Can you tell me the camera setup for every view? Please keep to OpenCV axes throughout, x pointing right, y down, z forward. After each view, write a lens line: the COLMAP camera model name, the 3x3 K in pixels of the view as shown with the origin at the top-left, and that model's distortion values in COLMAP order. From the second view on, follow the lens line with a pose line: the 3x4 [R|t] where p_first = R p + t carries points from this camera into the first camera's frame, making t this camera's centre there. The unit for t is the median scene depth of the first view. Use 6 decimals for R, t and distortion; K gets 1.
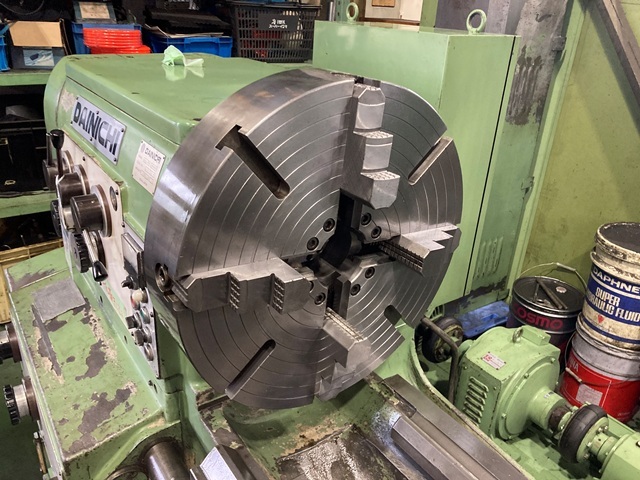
lens RADIAL K [[519.8, 0, 309.2], [0, 519.8, 233.2], [0, 0, 1]] dist [0.011692, 0.004365]
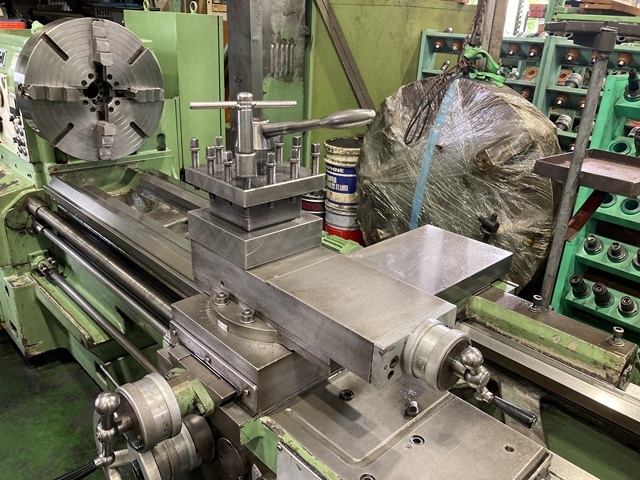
lens RADIAL K [[519.9, 0, 318.0], [0, 519.9, 241.4], [0, 0, 1]] dist [0.048504, -0.058572]
pose [[0.987481, -0.062295, 0.144915, 0.365821], [0.064819, 0.997815, -0.012762, 0.459559], [-0.143804, 0.021995, 0.989362, -0.873014]]
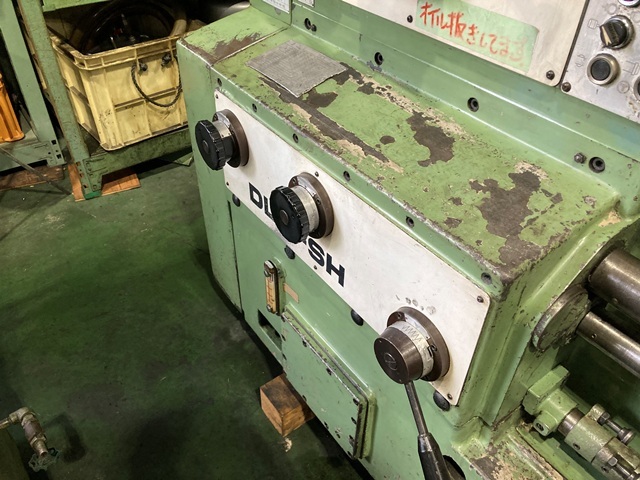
lens RADIAL K [[523.1, 0, 320.0], [0, 523.1, 240.0], [0, 0, 1]] dist [0.013727, -0.004434]
pose [[0.999119, -0.041958, -0.001291, -0.424658], [0.040567, 0.957165, 0.286686, 0.135079], [-0.010793, -0.286485, 0.958024, 0.278868]]
